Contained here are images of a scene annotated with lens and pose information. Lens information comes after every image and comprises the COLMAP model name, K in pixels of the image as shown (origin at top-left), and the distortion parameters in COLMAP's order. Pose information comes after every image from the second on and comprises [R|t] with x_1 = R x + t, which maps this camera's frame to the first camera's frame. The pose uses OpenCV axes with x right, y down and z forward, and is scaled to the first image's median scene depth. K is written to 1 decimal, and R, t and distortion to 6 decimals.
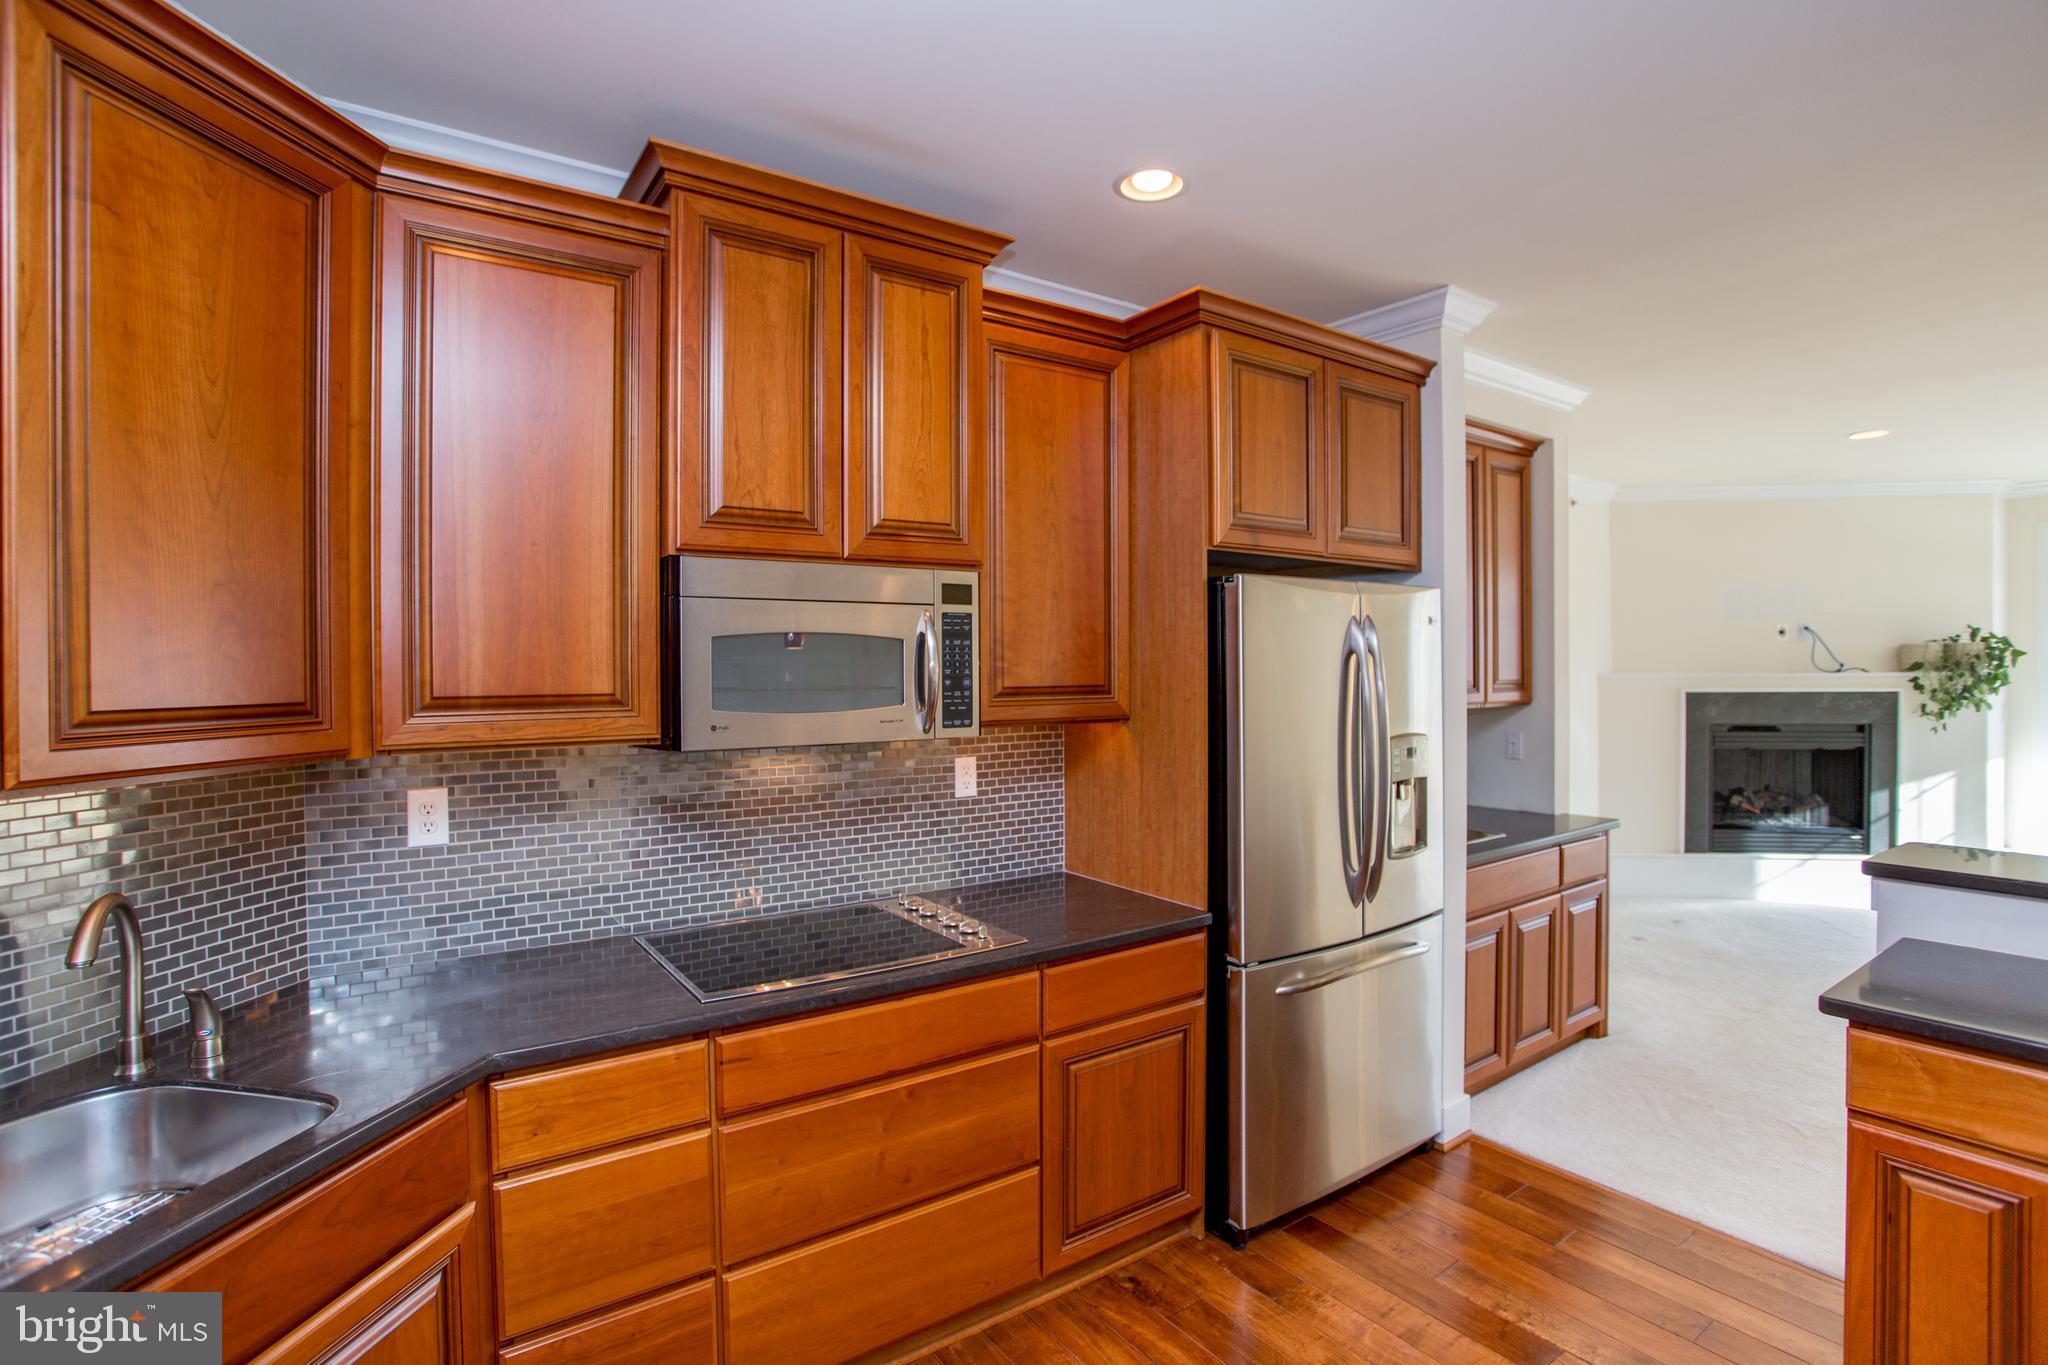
lens RADIAL K [[989.4, 0, 1033.4], [0, 989.4, 674.9], [0, 0, 1]] dist [-0.074904, 0.028031]
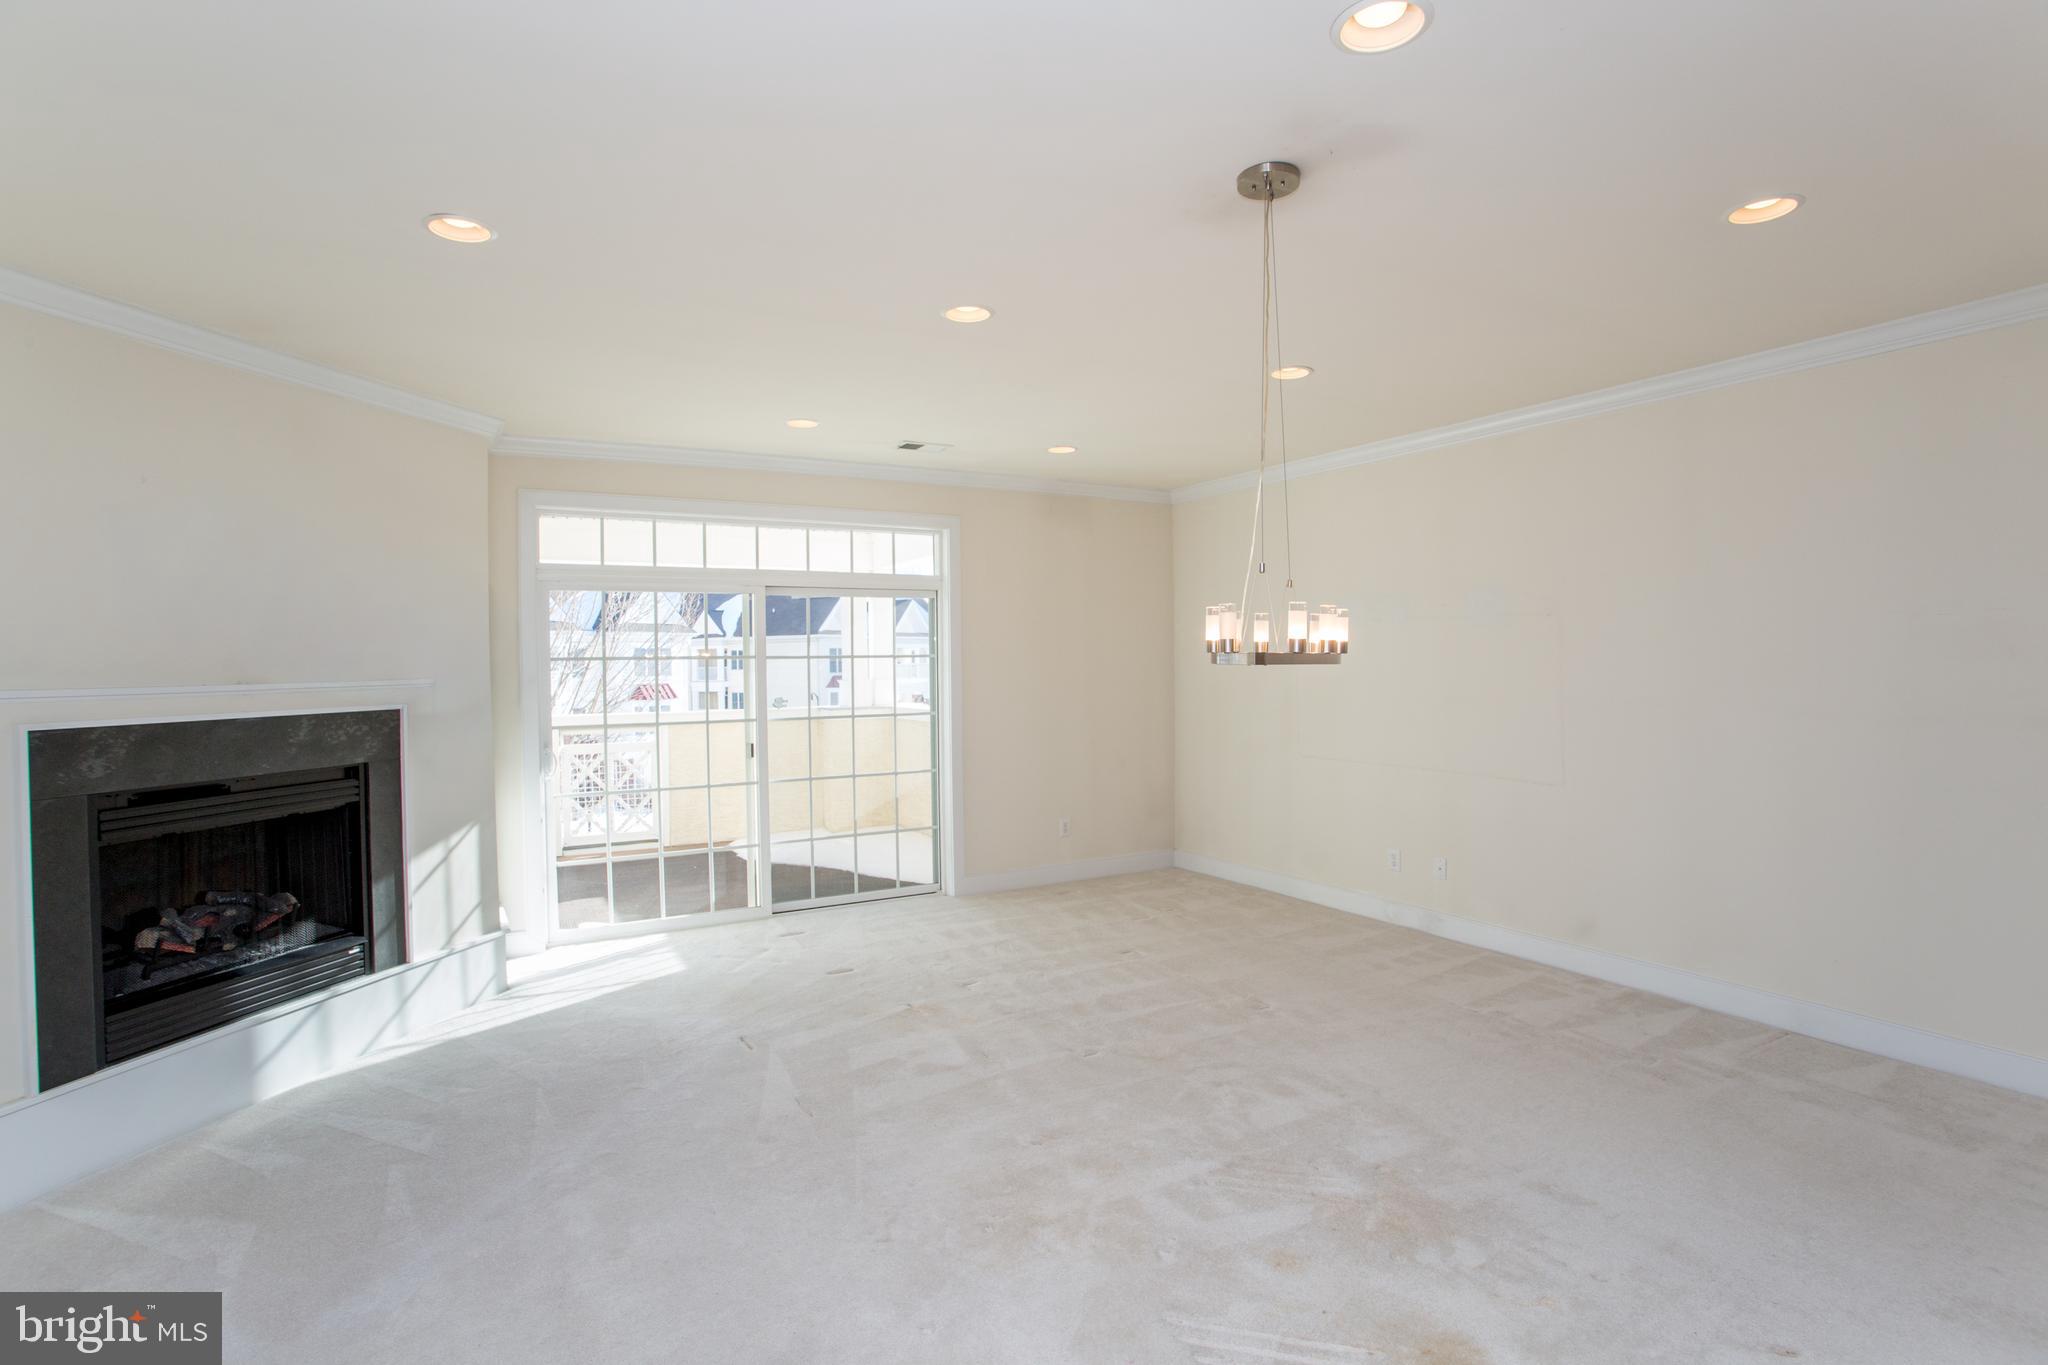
lens RADIAL K [[989.4, 0, 994.7], [0, 989.4, 684.2], [0, 0, 1]] dist [-0.074904, 0.028031]
pose [[0.124101, -0.015215, 0.992153, 0.640465], [0.019361, 0.999729, 0.012910, -0.001790], [-0.992081, 0.017607, 0.124362, 1.062923]]
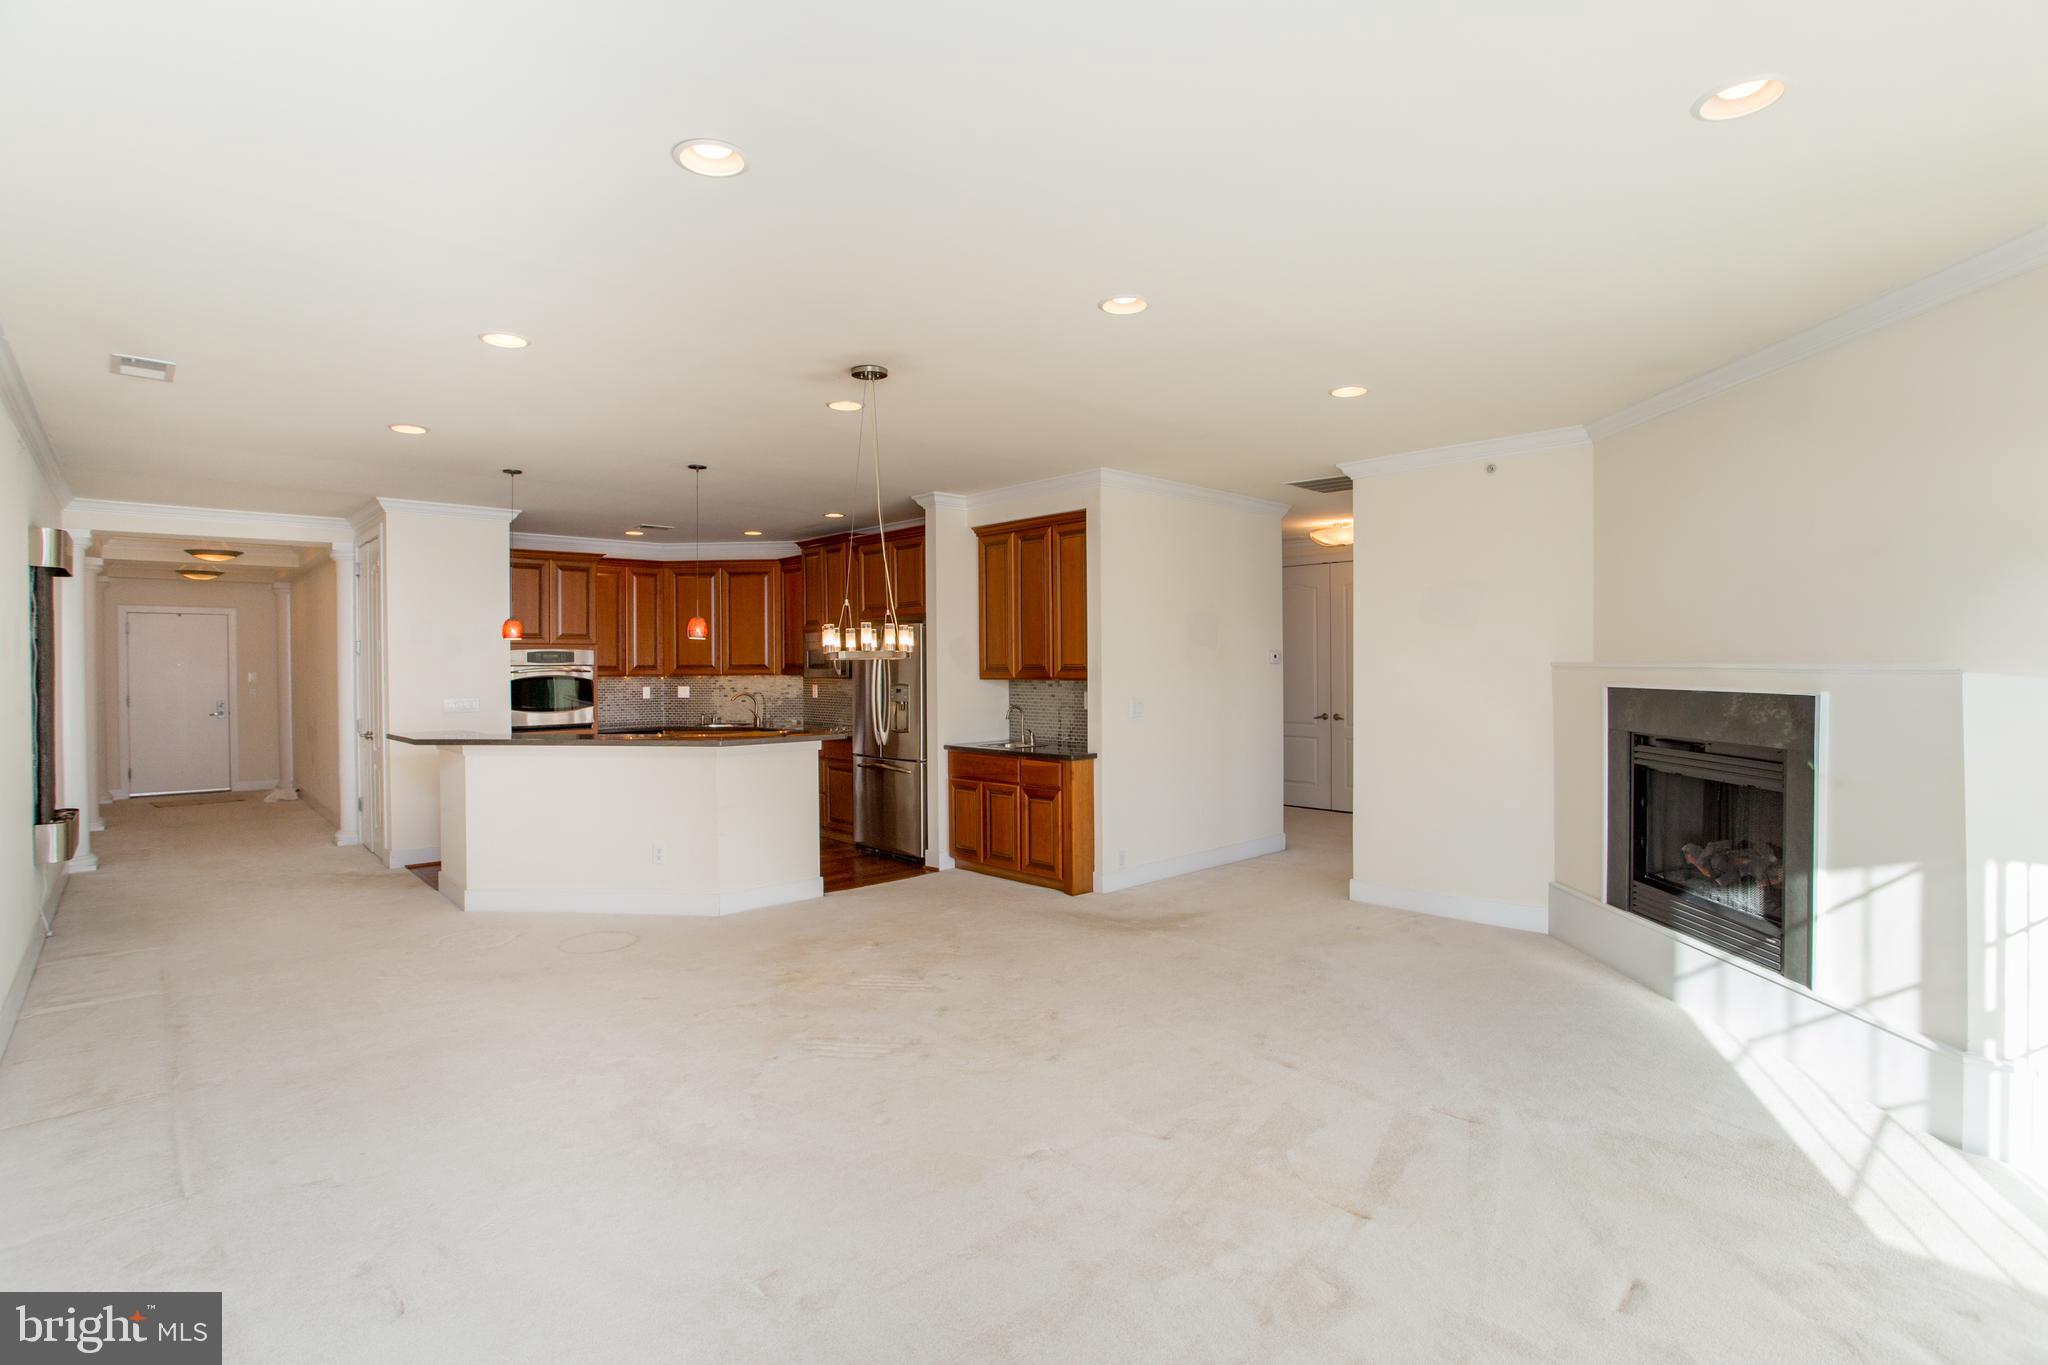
lens RADIAL K [[989.4, 0, 1012.5], [0, 989.4, 671.2], [0, 0, 1]] dist [-0.074904, 0.028031]
pose [[0.122903, 0.014395, -0.992314, 2.900157], [-0.001967, 0.999896, 0.014261, -0.009227], [0.992417, 0.000199, 0.122919, 0.958361]]
